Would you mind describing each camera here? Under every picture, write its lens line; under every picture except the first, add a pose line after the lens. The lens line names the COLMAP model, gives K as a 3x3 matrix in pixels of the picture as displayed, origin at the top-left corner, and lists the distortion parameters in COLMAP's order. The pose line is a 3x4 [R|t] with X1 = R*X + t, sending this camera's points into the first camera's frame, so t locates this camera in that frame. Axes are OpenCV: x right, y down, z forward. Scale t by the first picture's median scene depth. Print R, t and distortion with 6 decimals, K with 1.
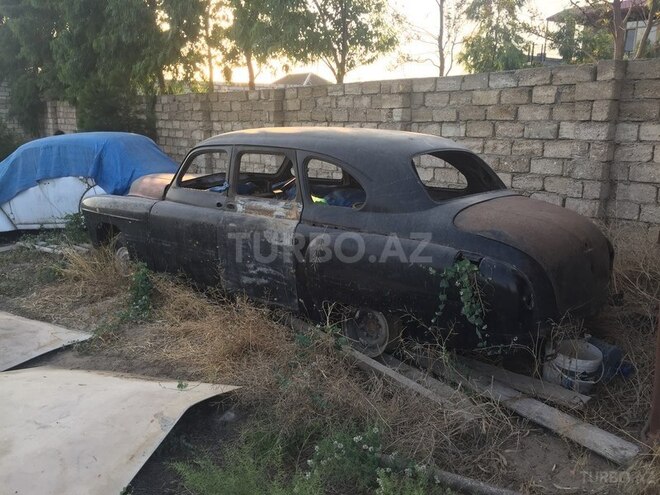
lens RADIAL K [[558.5, 0, 331.3], [0, 558.5, 245.9], [0, 0, 1]] dist [0.069794, -0.090791]
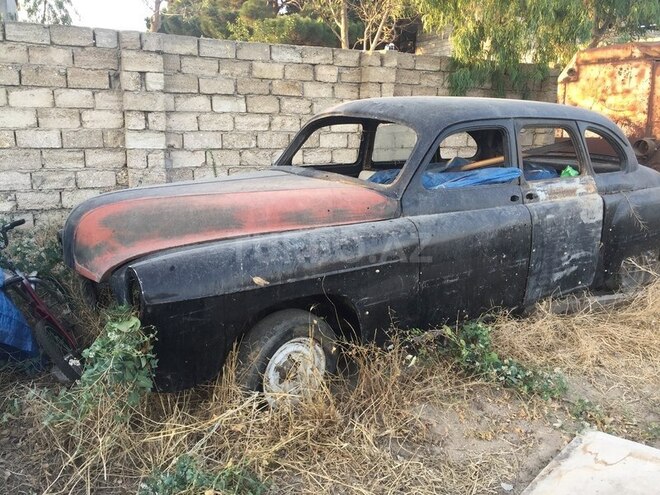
lens RADIAL K [[558.5, 0, 330.5], [0, 558.5, 248.9], [0, 0, 1]] dist [0.069794, -0.090791]
pose [[0.245190, -0.222922, 0.943498, -0.721125], [0.187846, 0.965685, 0.179348, -0.138032], [-0.951102, 0.133258, 0.278651, 0.752176]]
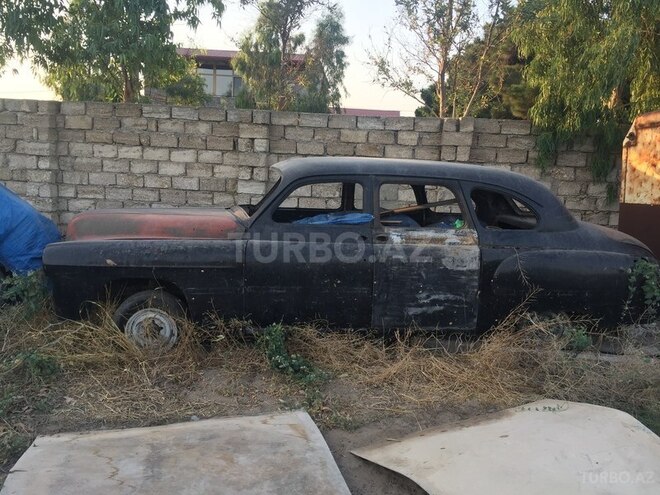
lens RADIAL K [[558.5, 0, 331.4], [0, 558.5, 249.4], [0, 0, 1]] dist [0.069794, -0.090791]
pose [[0.690882, -0.078130, 0.718733, -0.661770], [0.110555, 0.993868, 0.001767, -0.045141], [-0.714464, 0.078239, 0.695284, 0.282849]]
